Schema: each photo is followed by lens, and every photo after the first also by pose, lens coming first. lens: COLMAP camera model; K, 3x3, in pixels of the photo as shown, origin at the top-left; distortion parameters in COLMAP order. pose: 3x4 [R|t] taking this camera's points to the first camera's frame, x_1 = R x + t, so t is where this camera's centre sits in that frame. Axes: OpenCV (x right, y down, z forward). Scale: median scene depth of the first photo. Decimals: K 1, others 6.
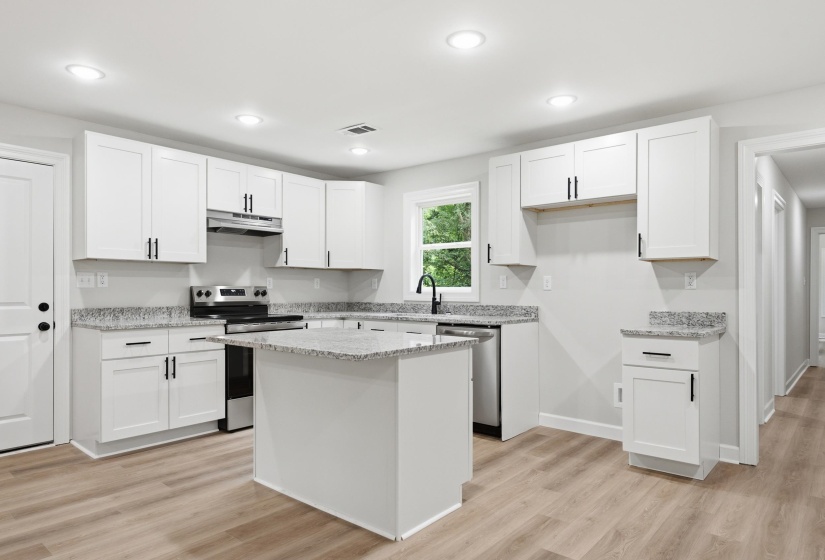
lens RADIAL K [[506.6, 0, 411.9], [0, 506.6, 289.2], [0, 0, 1]] dist [0.005269, -0.000316]
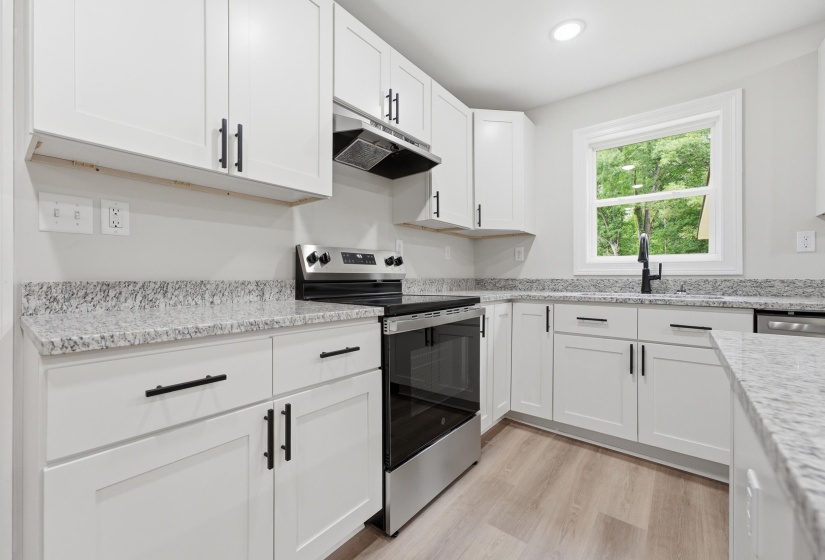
lens RADIAL K [[339.1, 0, 412.5], [0, 339.1, 280.0], [0, 0, 1]] dist [0.002880, 0.000615]
pose [[0.999577, 0.000270, 0.029068, -0.310172], [-0.000631, 0.999922, 0.012440, 0.027543], [-0.029062, -0.012453, 0.999500, 0.601562]]
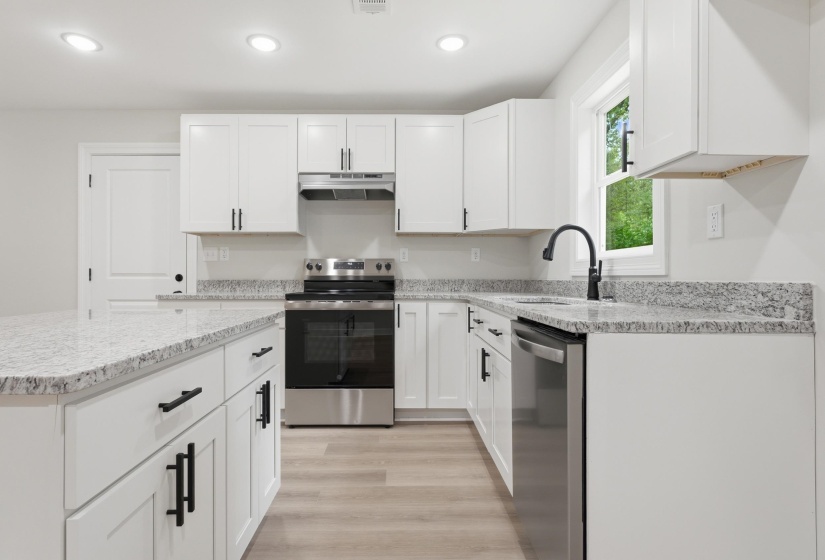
lens RADIAL K [[406.2, 0, 412.5], [0, 406.2, 280.0], [0, 0, 1]] dist [-0.002554, -0.000052]
pose [[0.667130, 0.004165, -0.744929, 0.257528], [0.001311, 0.999976, 0.006765, 0.027646], [0.744940, -0.005489, 0.667109, 0.625650]]
